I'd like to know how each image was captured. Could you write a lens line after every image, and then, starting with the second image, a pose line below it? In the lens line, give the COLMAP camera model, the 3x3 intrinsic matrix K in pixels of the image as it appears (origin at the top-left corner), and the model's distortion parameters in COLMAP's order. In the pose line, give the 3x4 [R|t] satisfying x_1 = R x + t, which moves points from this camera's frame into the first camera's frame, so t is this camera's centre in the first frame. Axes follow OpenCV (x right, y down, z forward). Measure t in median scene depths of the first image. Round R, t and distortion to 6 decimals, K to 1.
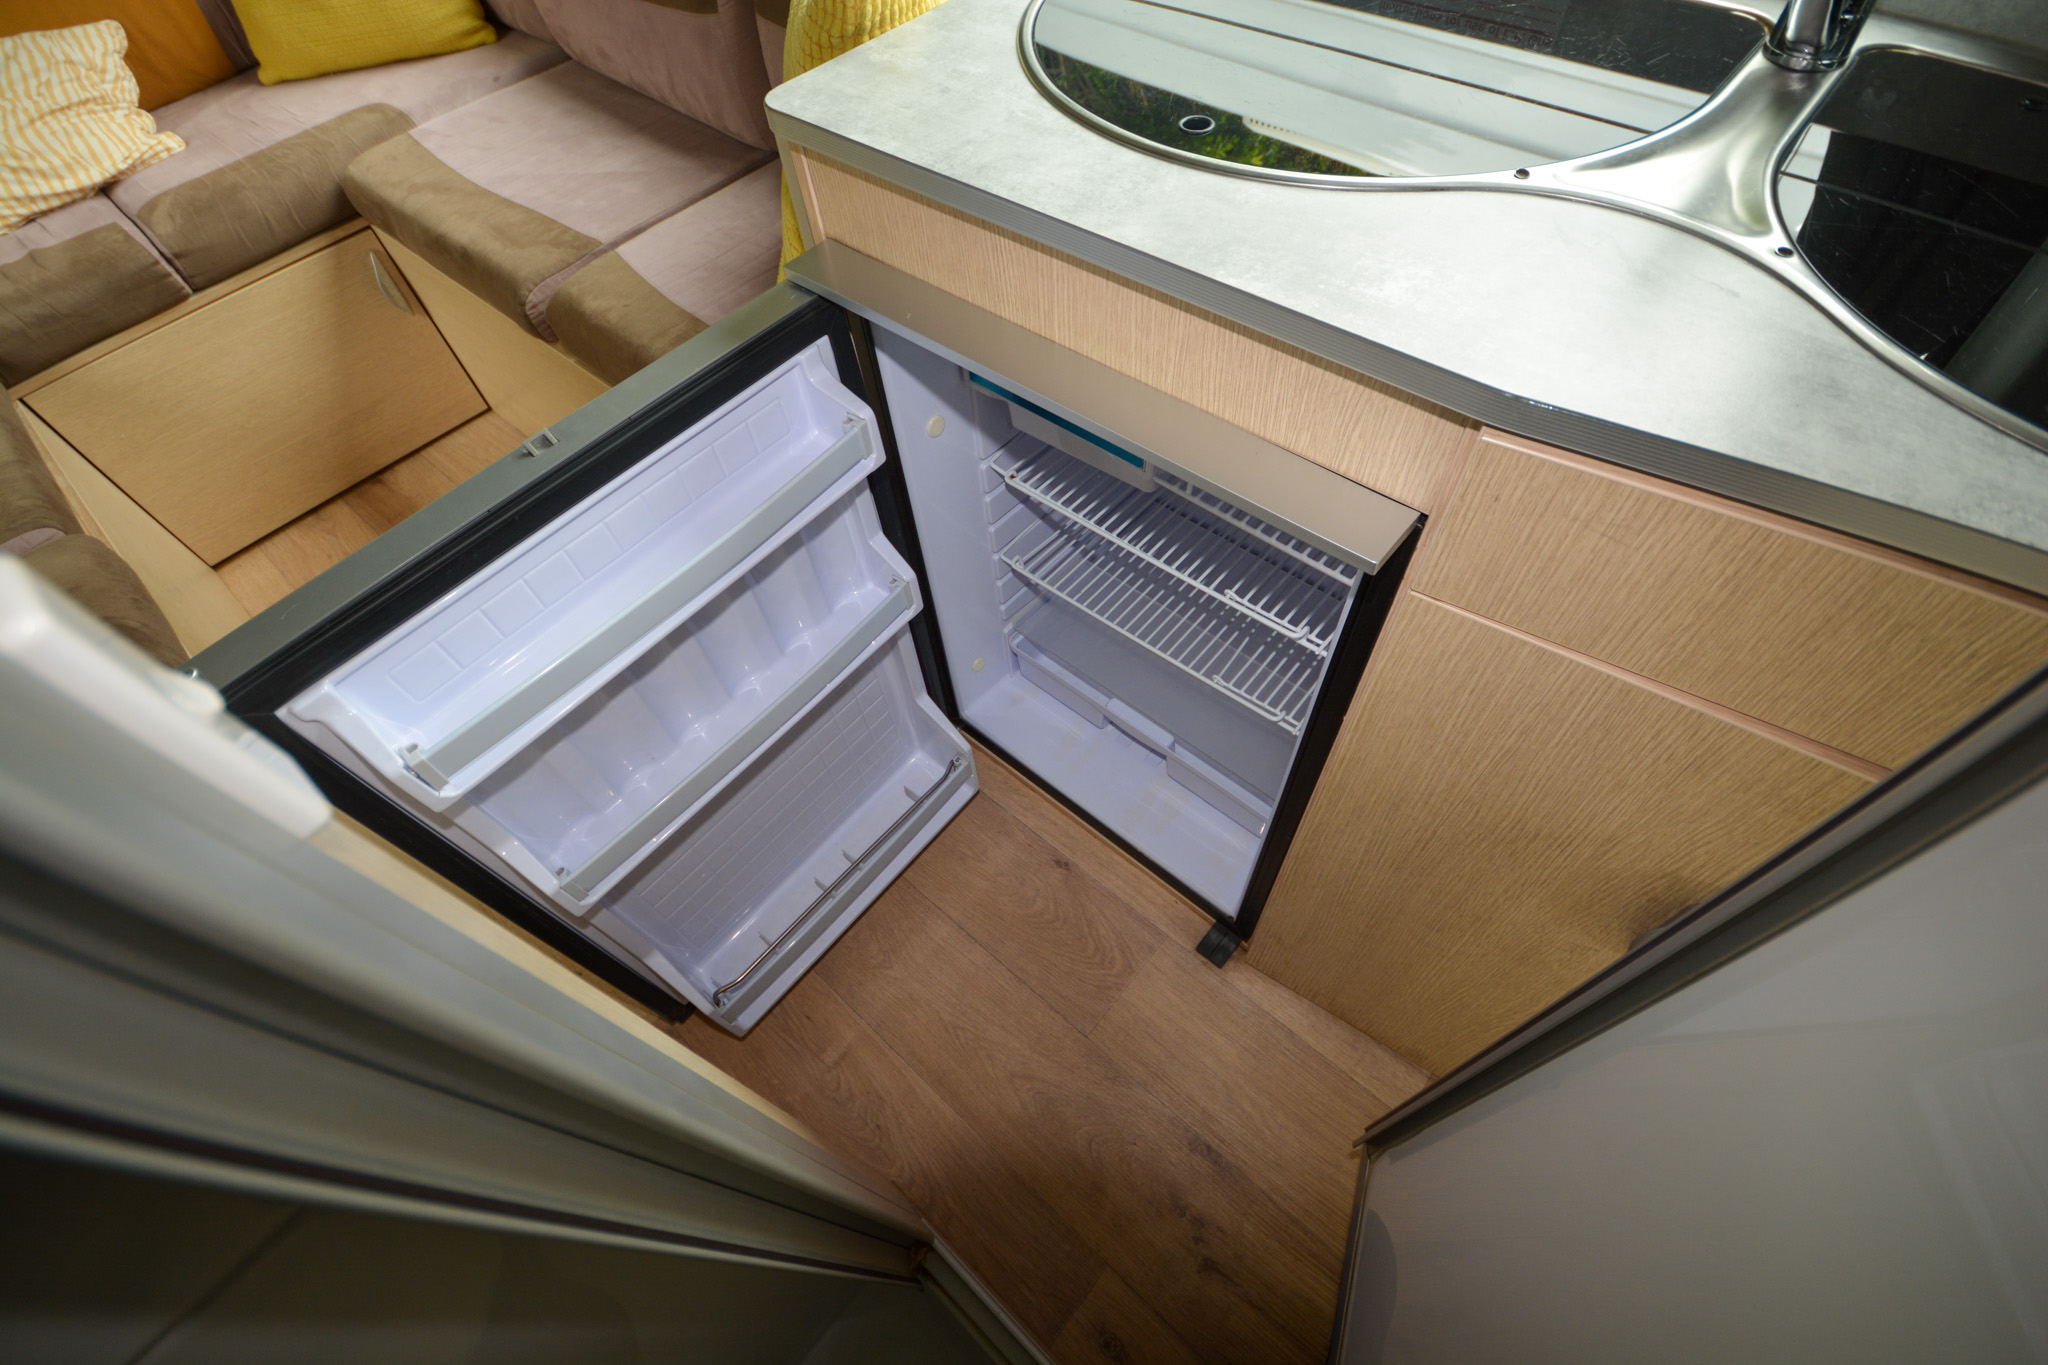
lens RADIAL K [[892.2, 0, 1024.0], [0, 892.2, 682.5], [0, 0, 1]] dist [0.012692, -0.016515]
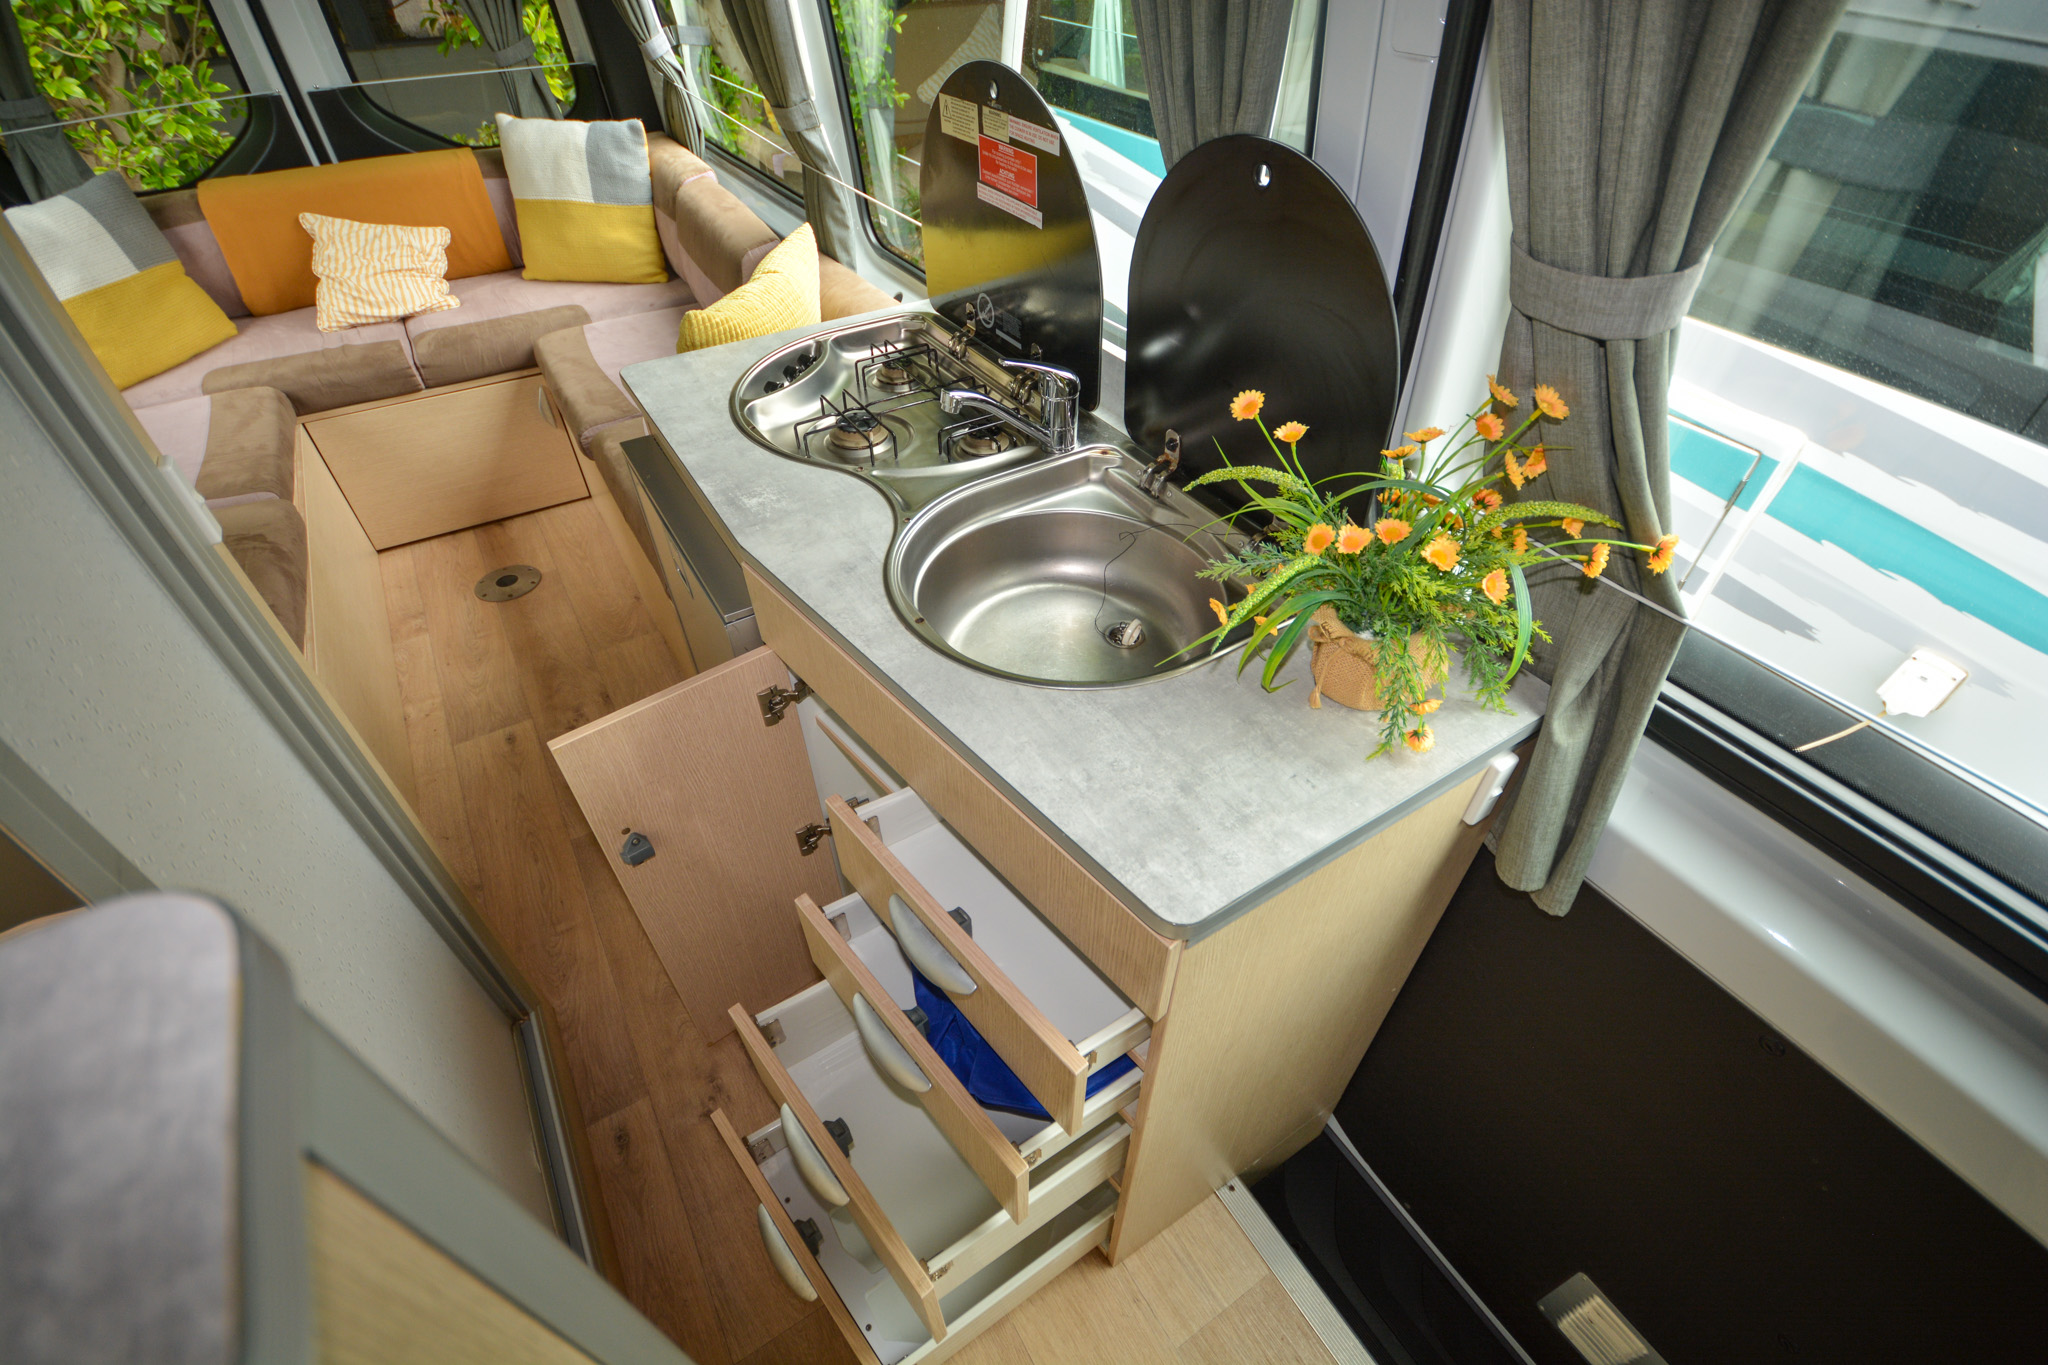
lens RADIAL K [[883.3, 0, 1024.0], [0, 883.3, 682.5], [0, 0, 1]] dist [0.013790, -0.014859]
pose [[0.956899, 0.240604, -0.162648, 0.496835], [-0.269369, 0.944631, -0.187382, 0.076245], [0.108558, 0.223118, 0.968728, -0.325453]]
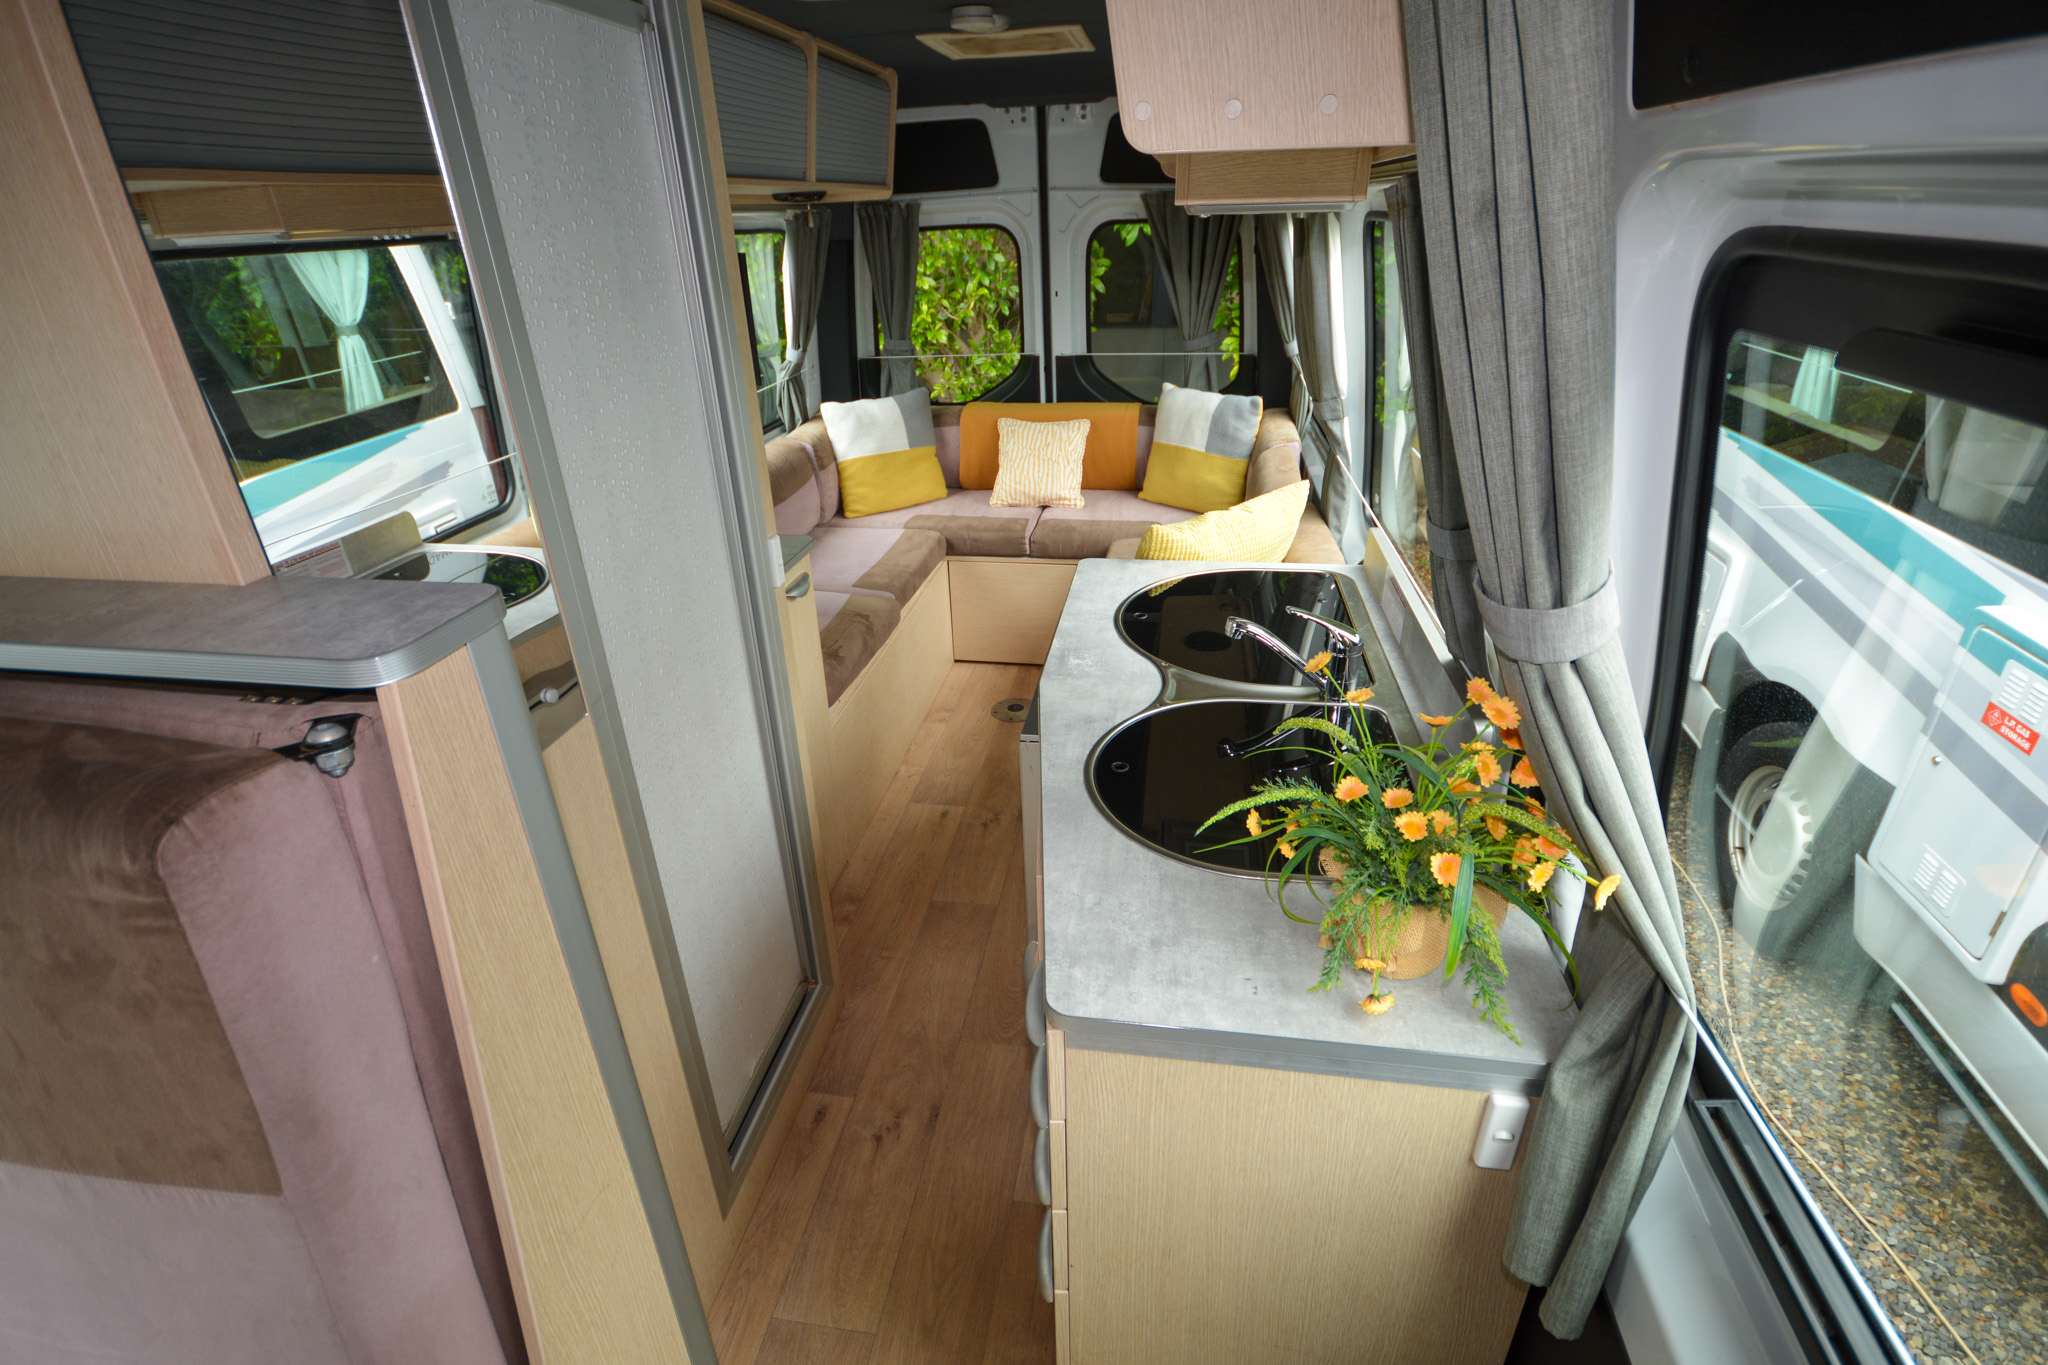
lens RADIAL K [[954.7, 0, 1024.0], [0, 954.7, 682.5], [0, 0, 1]] dist [-0.017892, 0.000363]
pose [[0.535656, 0.422317, -0.731247, 0.848684], [-0.698605, 0.708084, -0.102805, 0.019398], [0.474368, 0.565921, 0.674321, -0.377143]]
